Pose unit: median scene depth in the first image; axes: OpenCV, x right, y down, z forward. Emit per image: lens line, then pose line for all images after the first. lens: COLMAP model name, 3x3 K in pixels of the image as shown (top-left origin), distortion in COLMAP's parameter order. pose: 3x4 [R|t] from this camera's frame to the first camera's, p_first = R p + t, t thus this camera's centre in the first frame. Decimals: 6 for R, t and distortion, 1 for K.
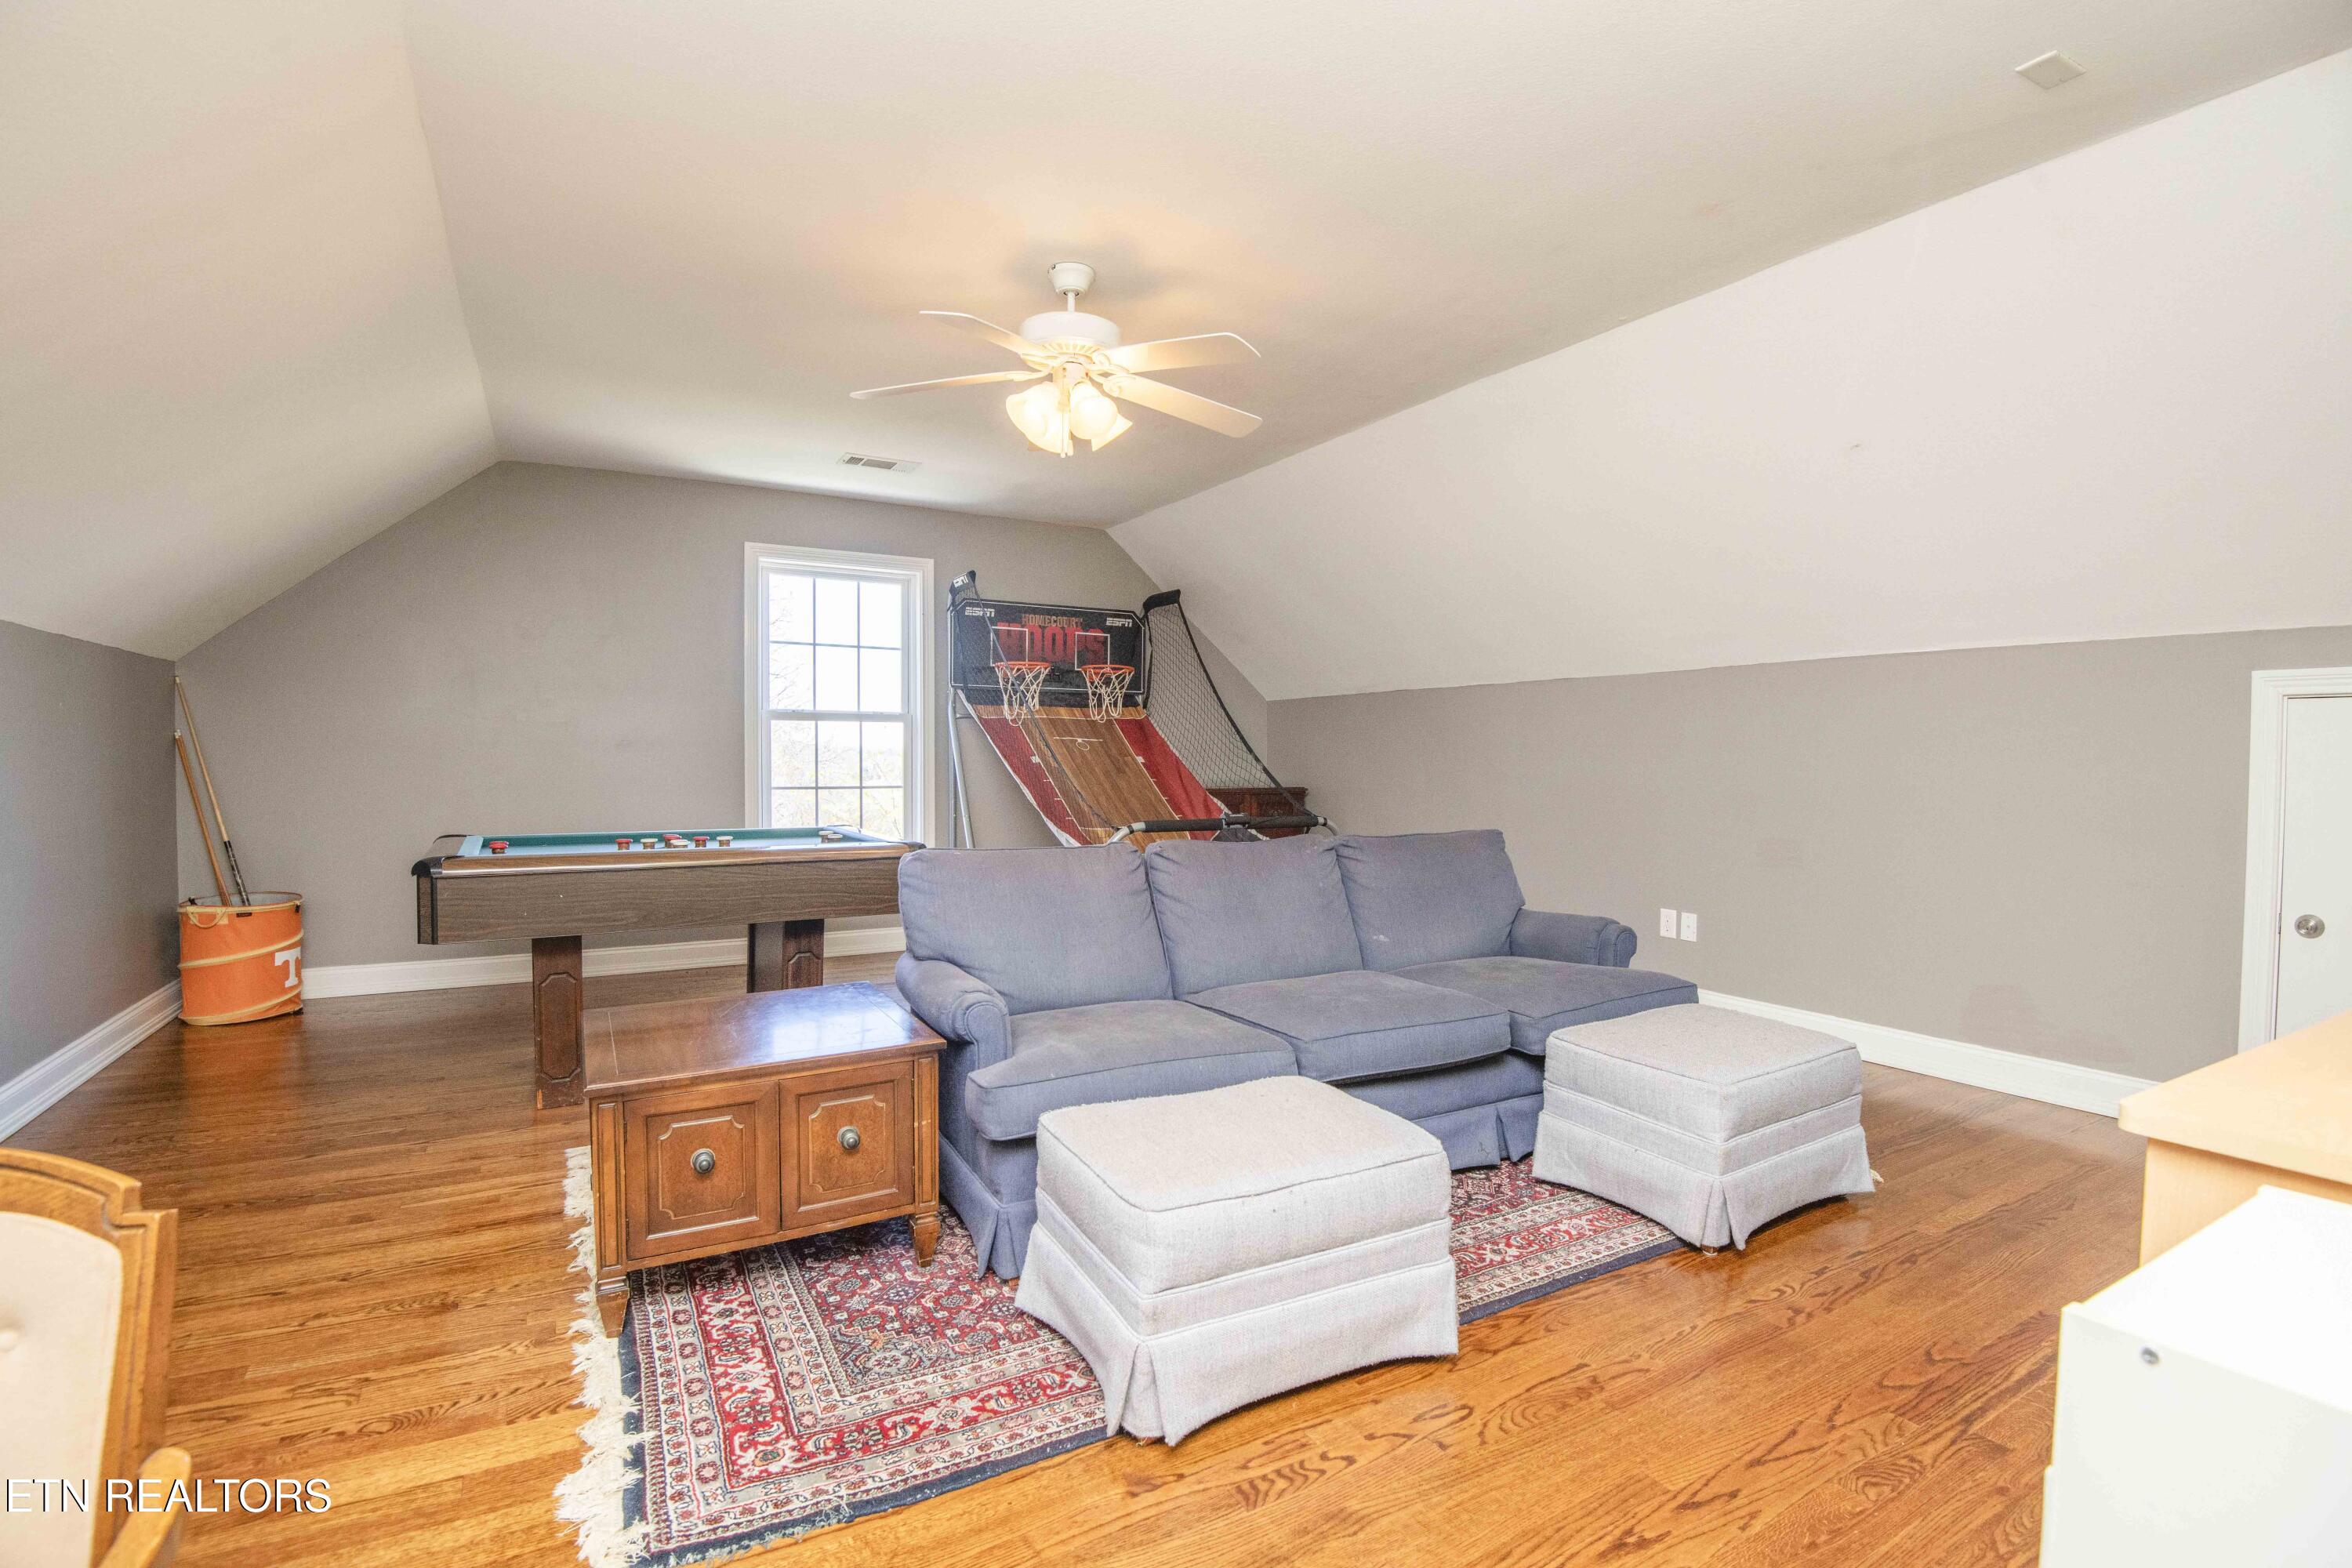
lens RADIAL K [[1105.5, 0, 1176.0], [0, 1105.5, 784.0], [0, 0, 1]] dist [0.000034, -0.020337]
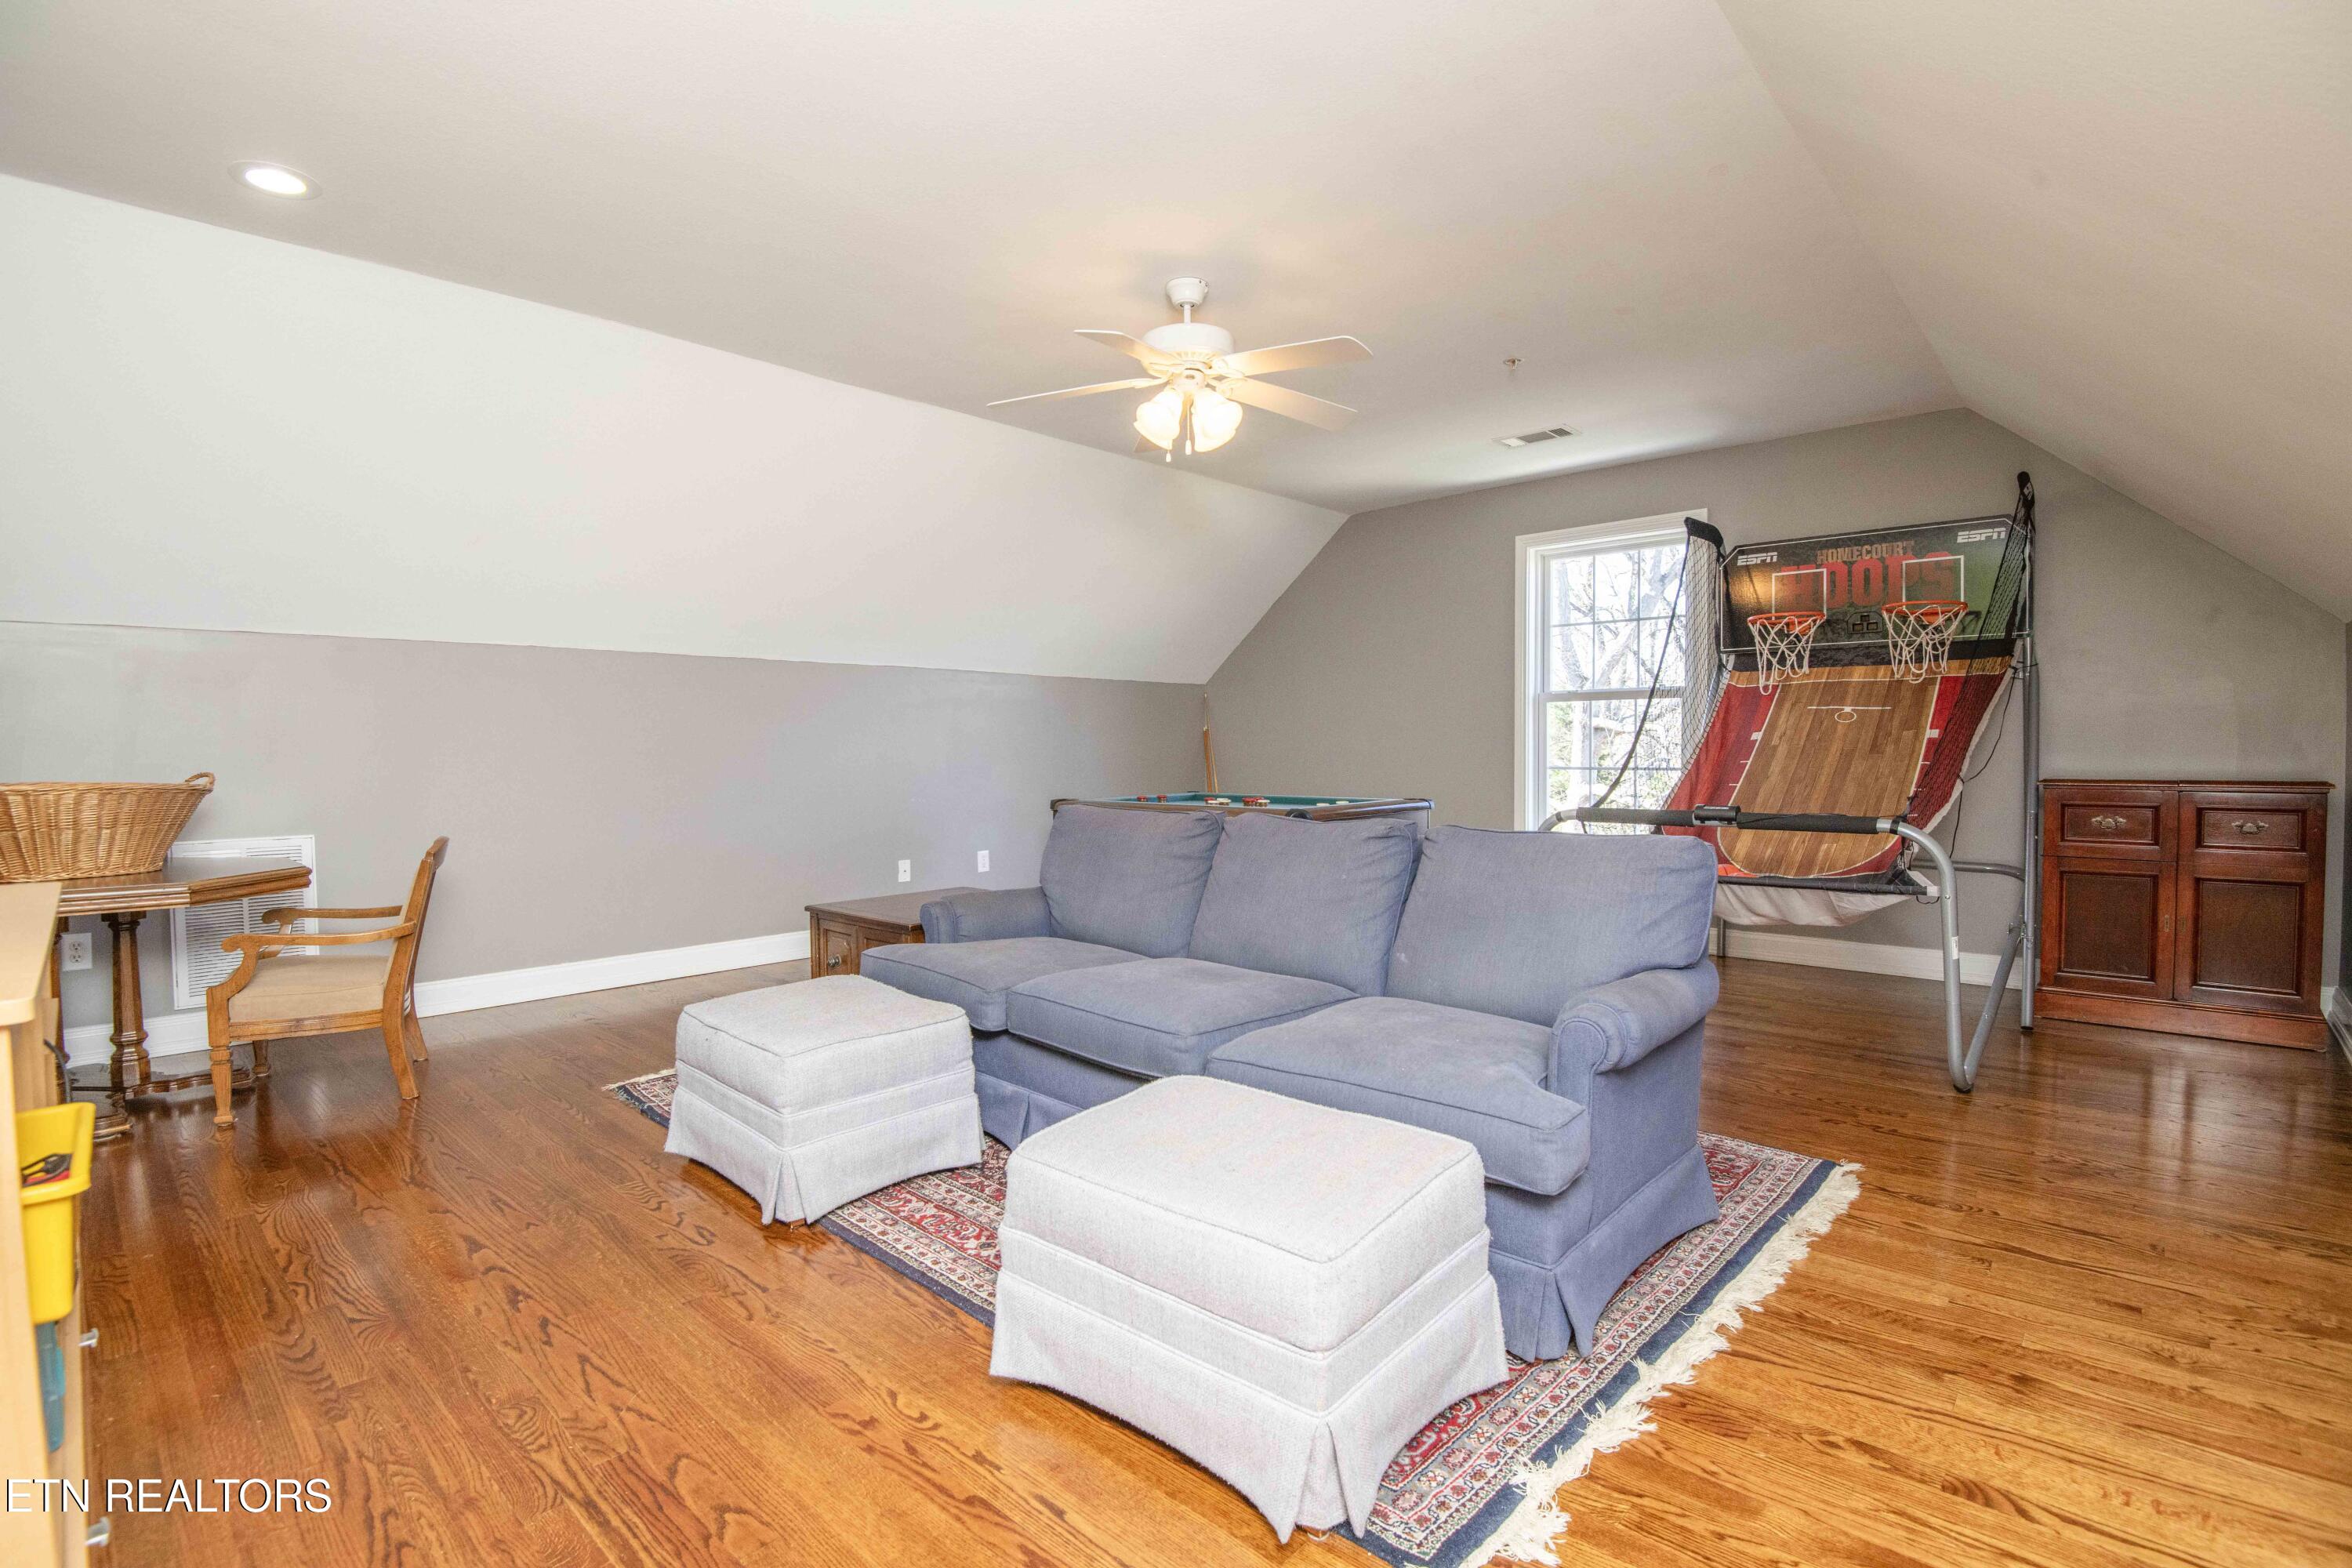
lens RADIAL K [[1098.7, 0, 1176.0], [0, 1098.7, 784.0], [0, 0, 1]] dist [-0.047094, -0.000298]
pose [[0.278800, 0.019917, -0.960143, 0.563283], [-0.020182, 0.999686, 0.014877, 0.010683], [0.960137, 0.015230, 0.279115, 0.421180]]
